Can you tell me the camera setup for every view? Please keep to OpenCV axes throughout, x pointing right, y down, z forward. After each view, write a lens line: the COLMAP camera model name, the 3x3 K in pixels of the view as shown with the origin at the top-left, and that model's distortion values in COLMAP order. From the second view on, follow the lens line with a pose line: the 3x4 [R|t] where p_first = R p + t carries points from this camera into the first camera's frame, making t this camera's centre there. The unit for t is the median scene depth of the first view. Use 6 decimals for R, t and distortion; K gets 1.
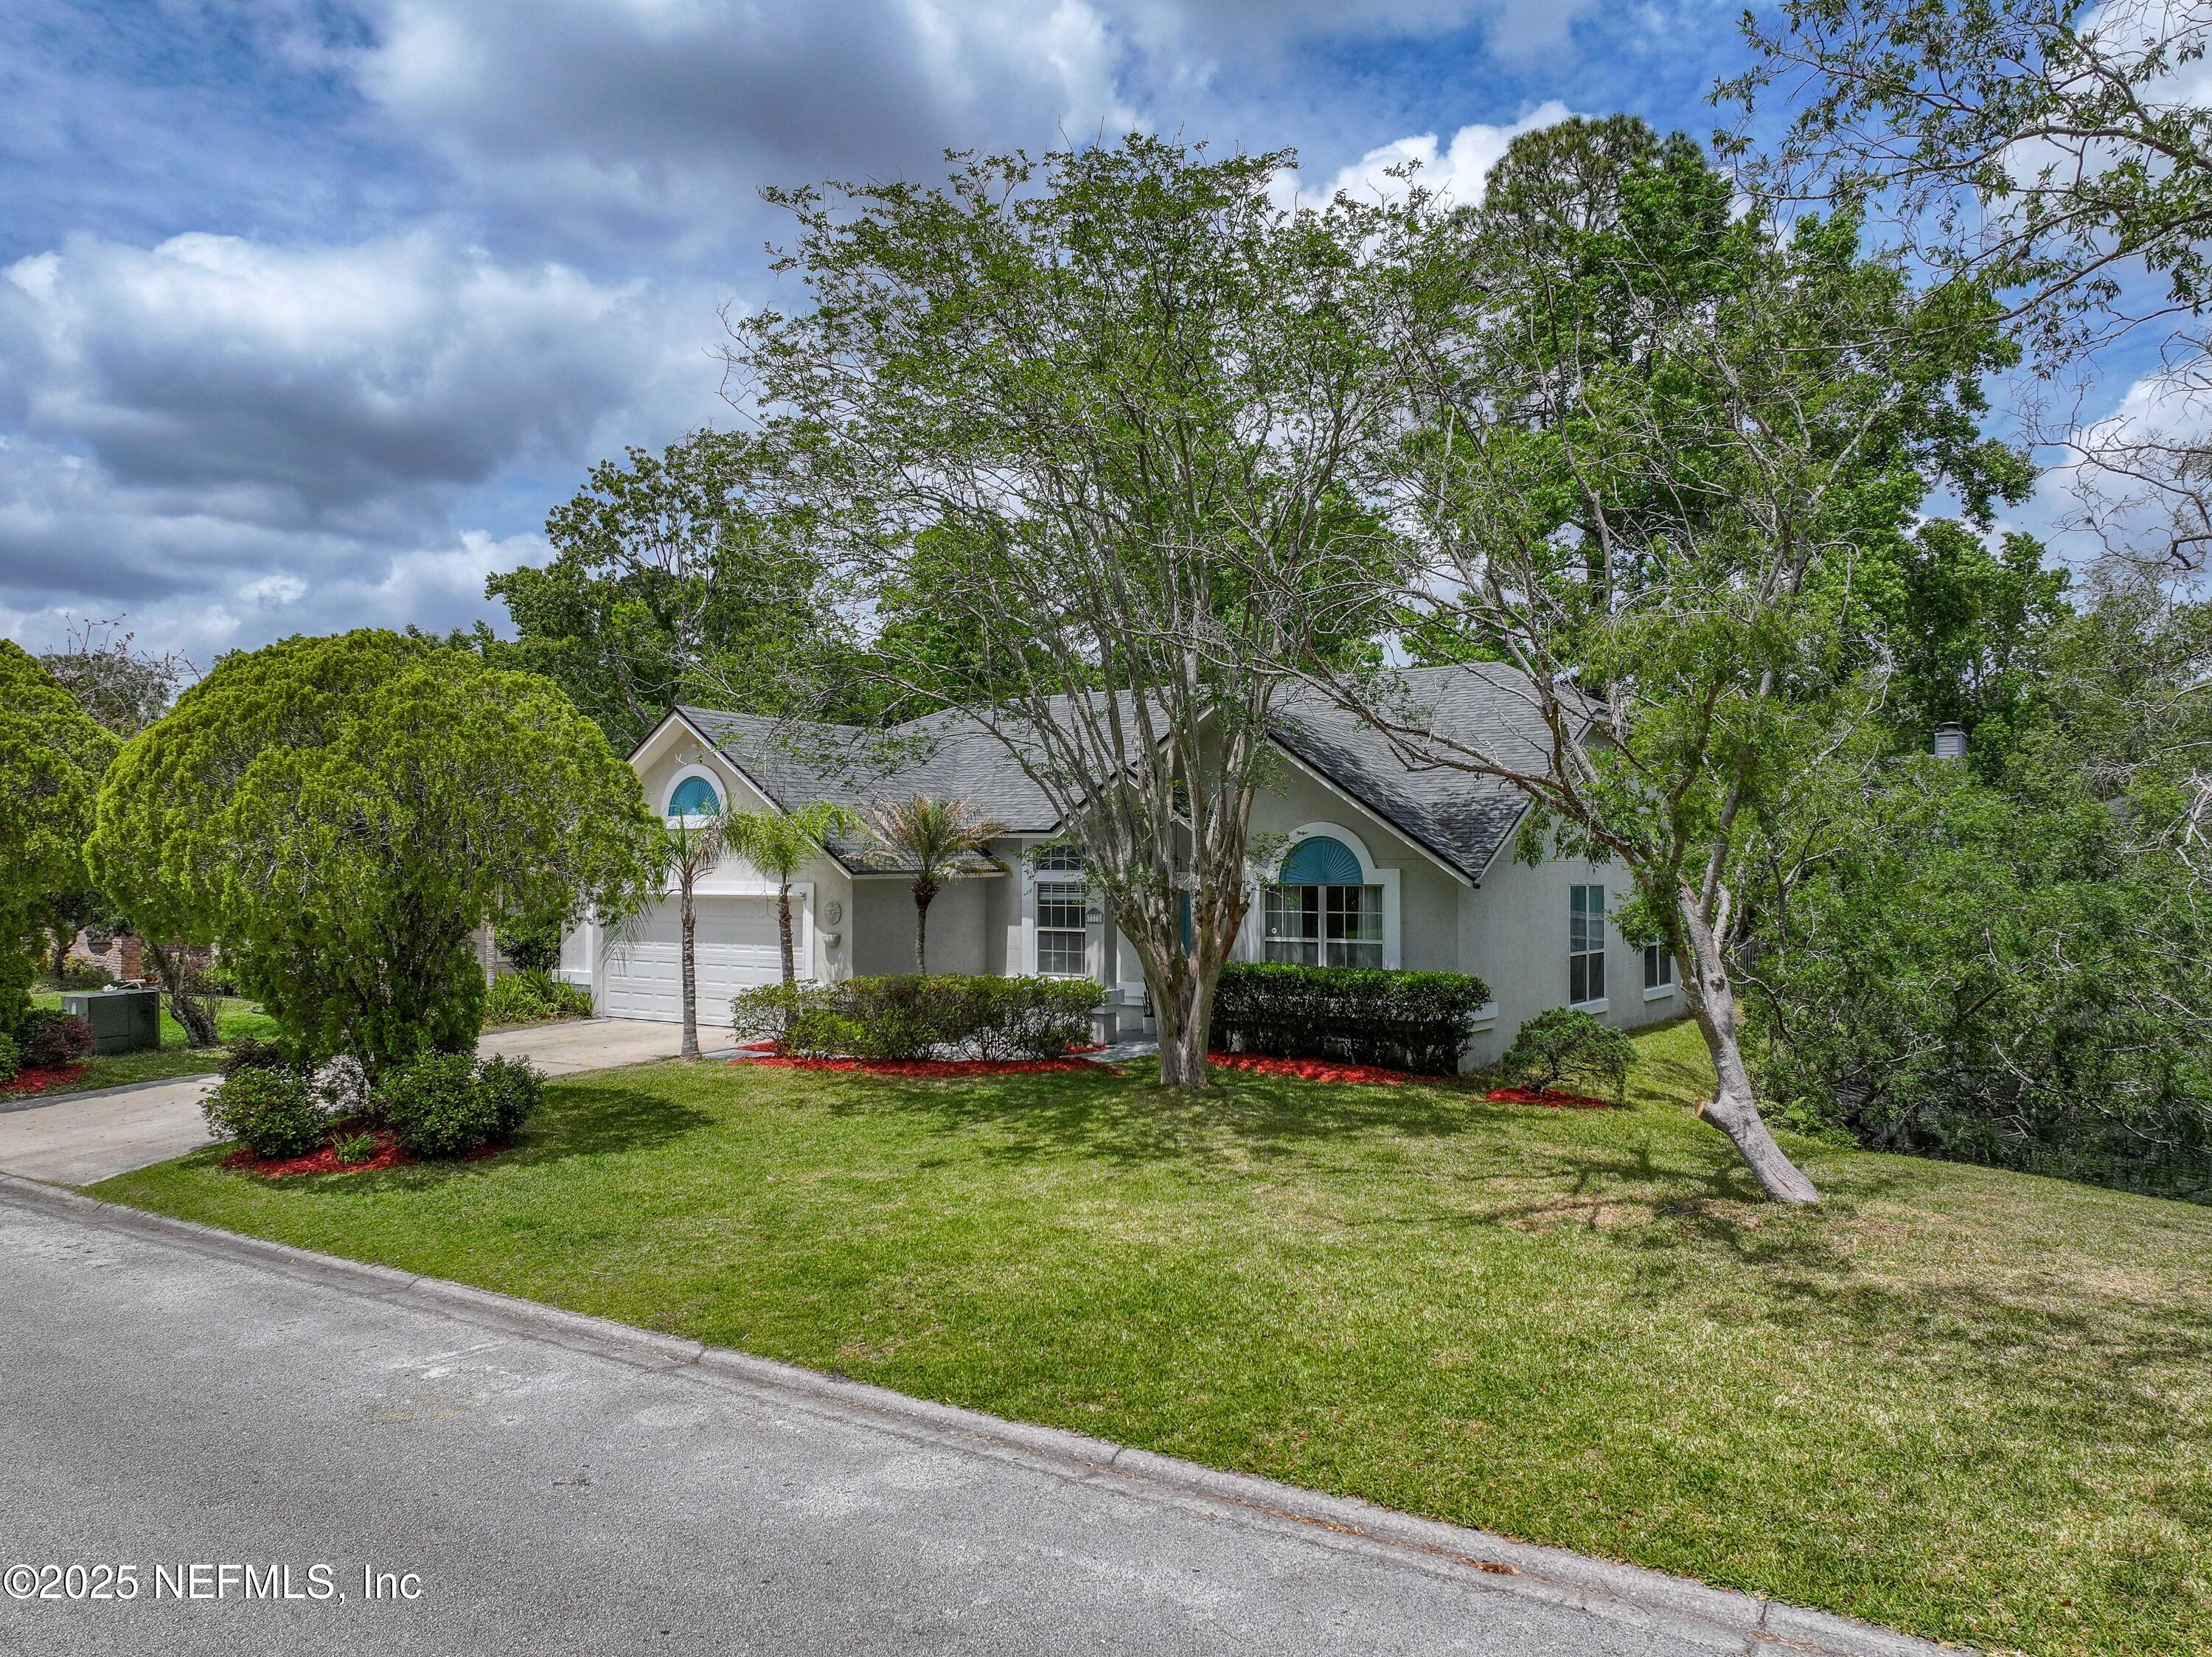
lens RADIAL K [[1575.8, 0, 1104.4], [0, 1575.8, 866.2], [0, 0, 1]] dist [-0.000424, 0.007712]
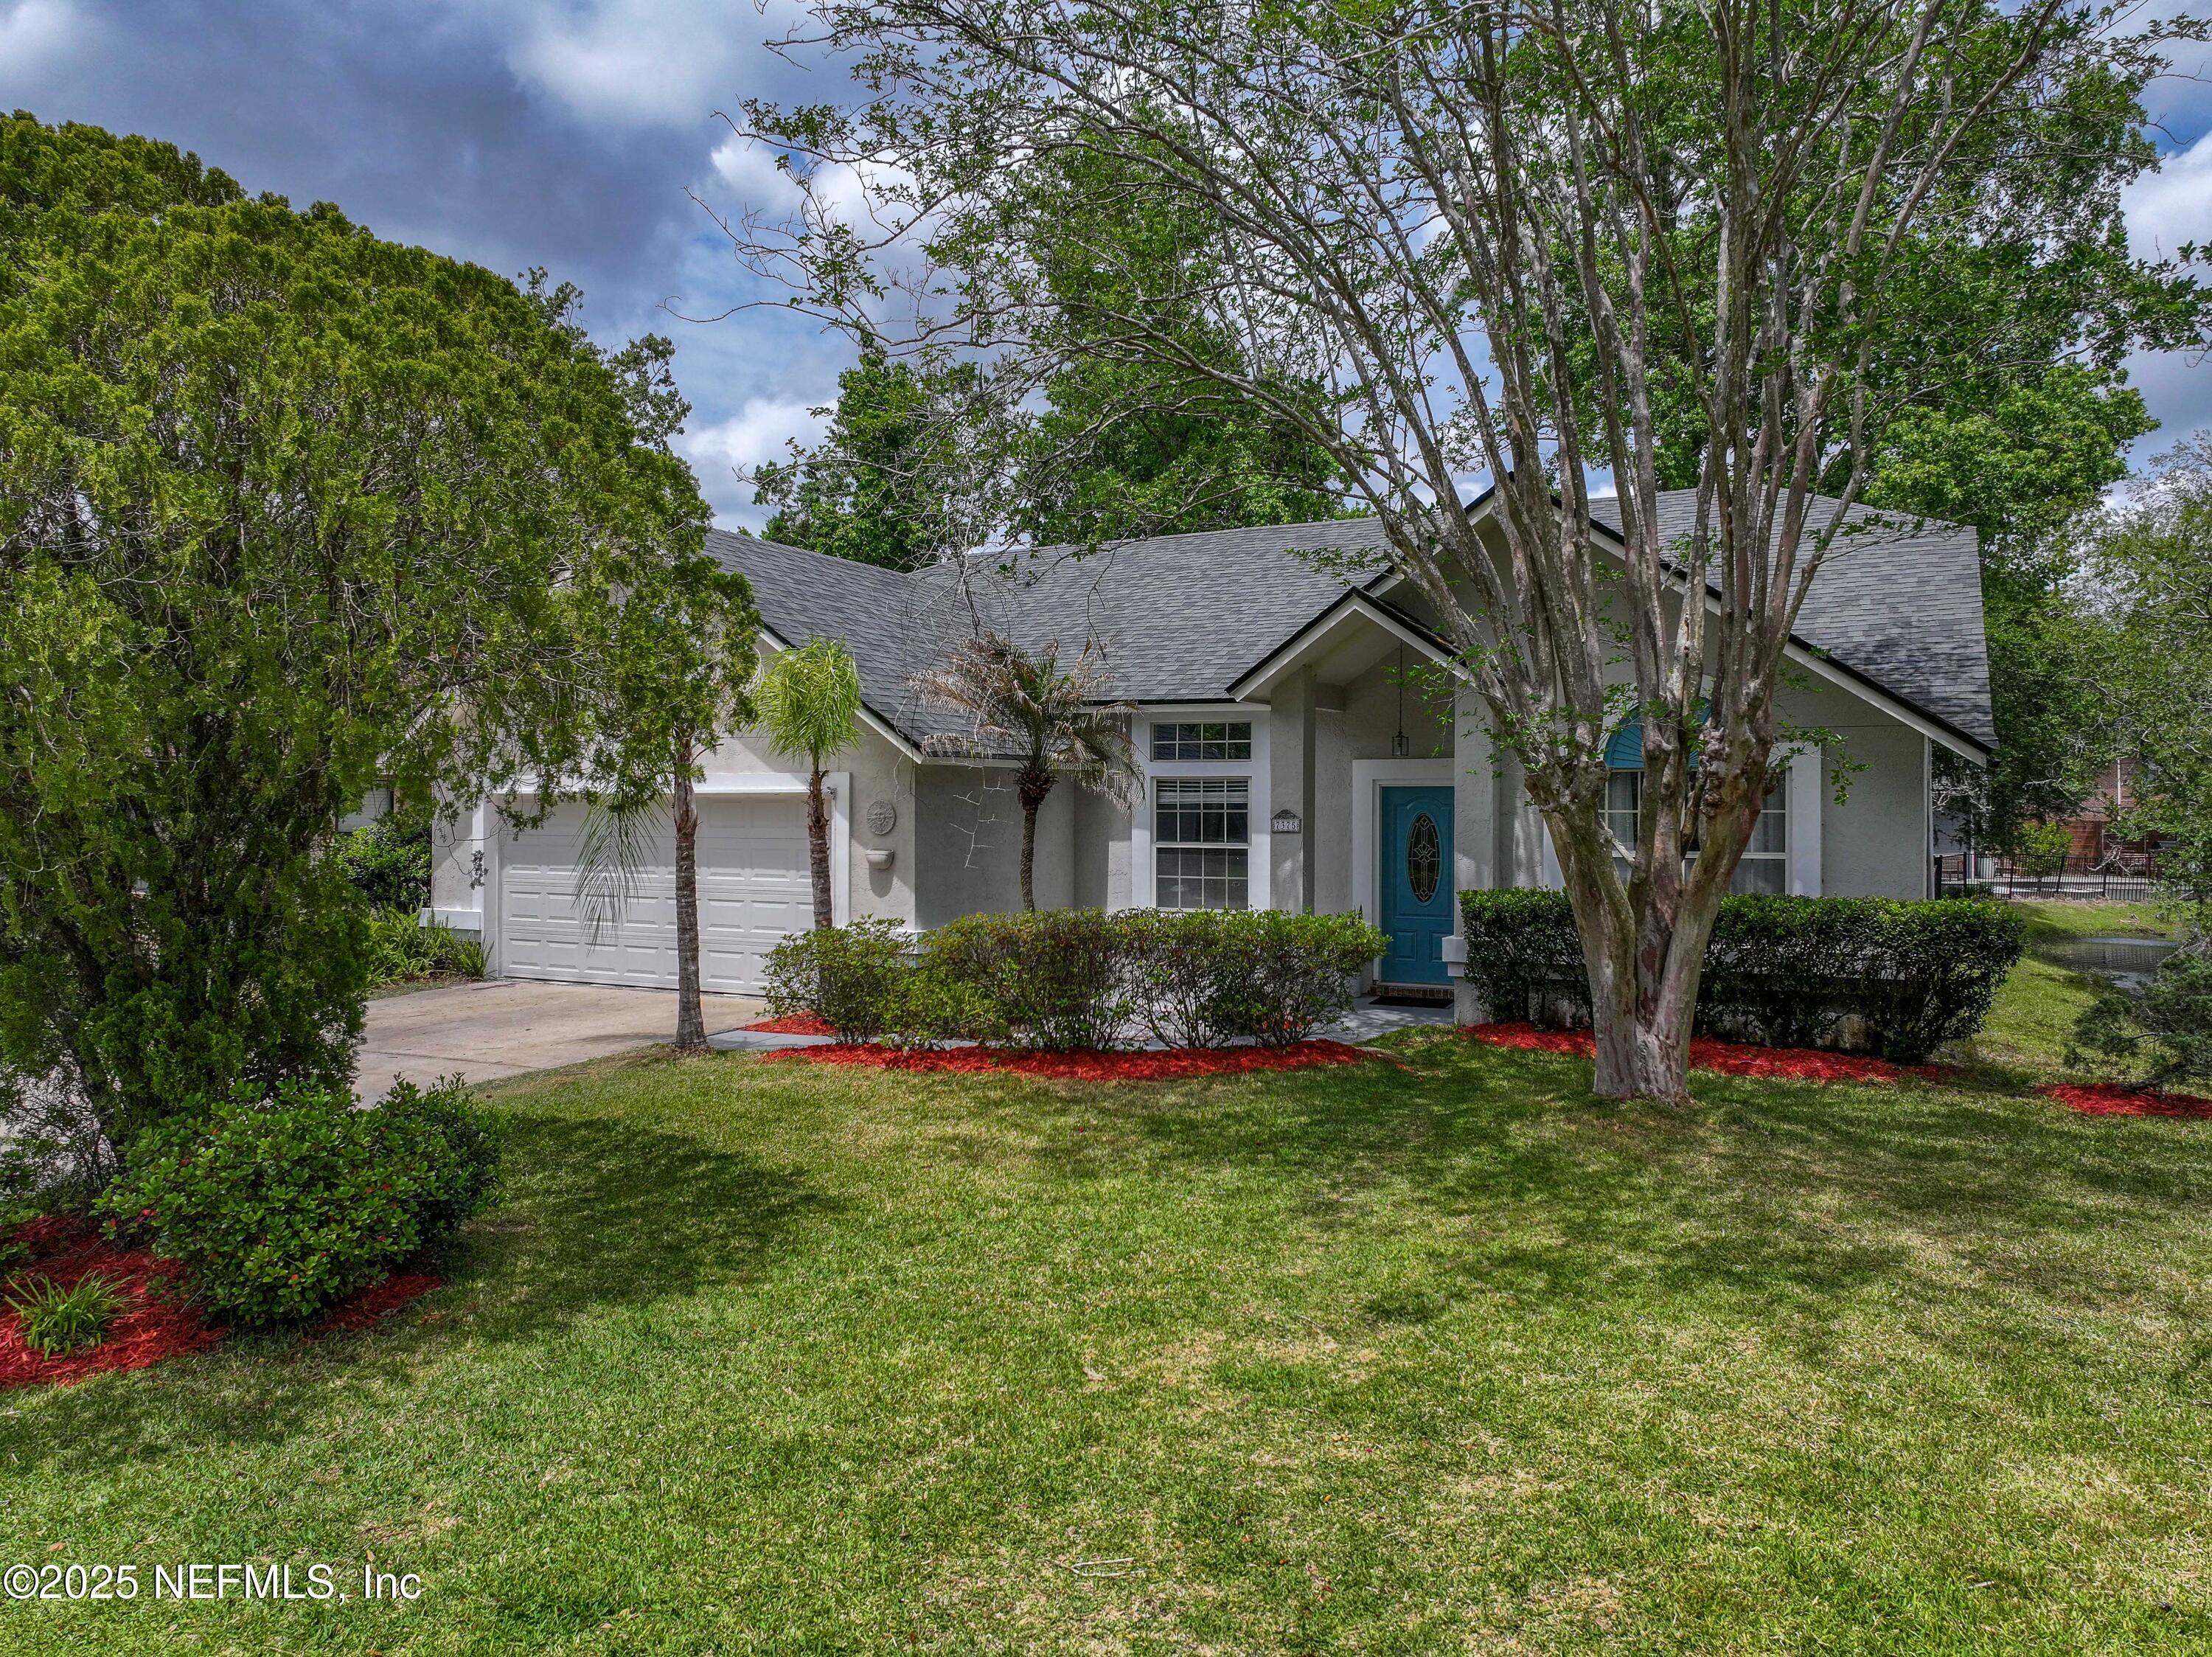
lens RADIAL K [[1567.2, 0, 1103.5], [0, 1567.2, 862.5], [0, 0, 1]] dist [-0.002432, 0.010985]
pose [[0.993855, -0.002365, 0.110664, -0.180640], [-0.001419, 0.999417, 0.034107, 0.030412], [-0.110680, -0.034055, 0.993272, 0.406420]]
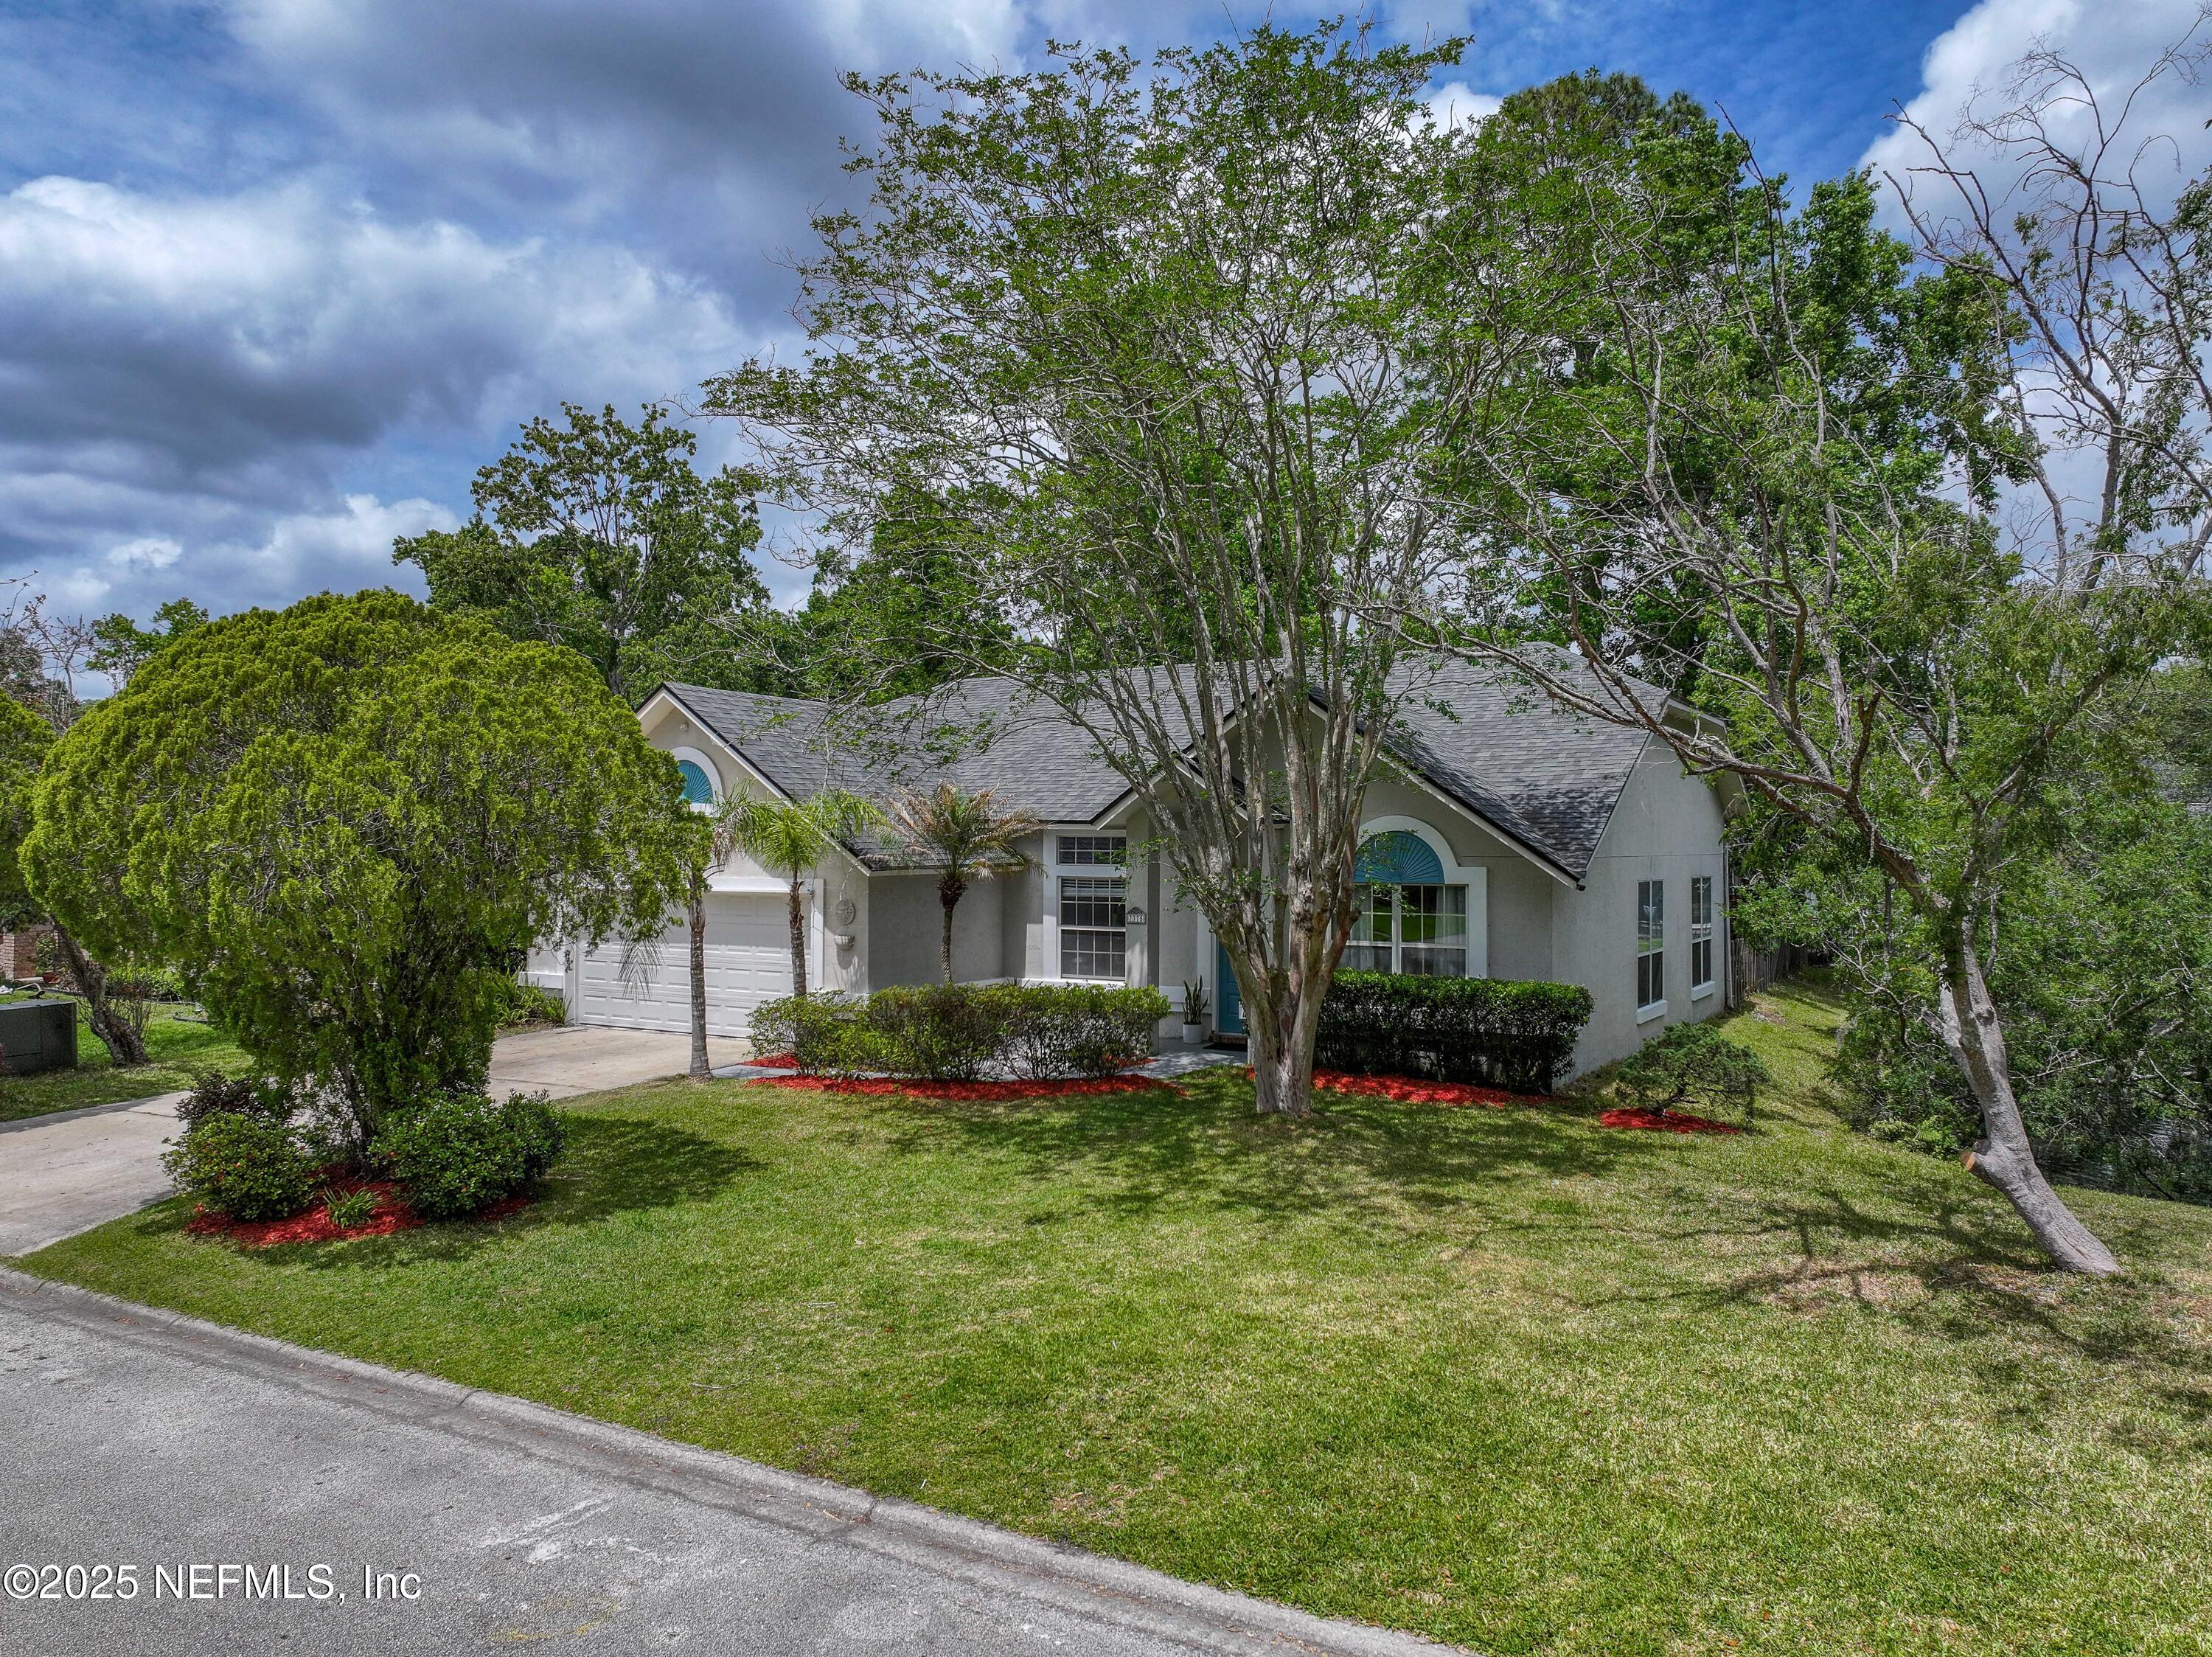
lens RADIAL K [[1575.8, 0, 1104.4], [0, 1575.8, 866.2], [0, 0, 1]] dist [-0.000424, 0.007712]
pose [[0.998213, 0.000610, 0.059746, -0.091989], [-0.001527, 0.999882, 0.015291, -0.013048], [-0.059730, -0.015354, 0.998096, 0.101333]]
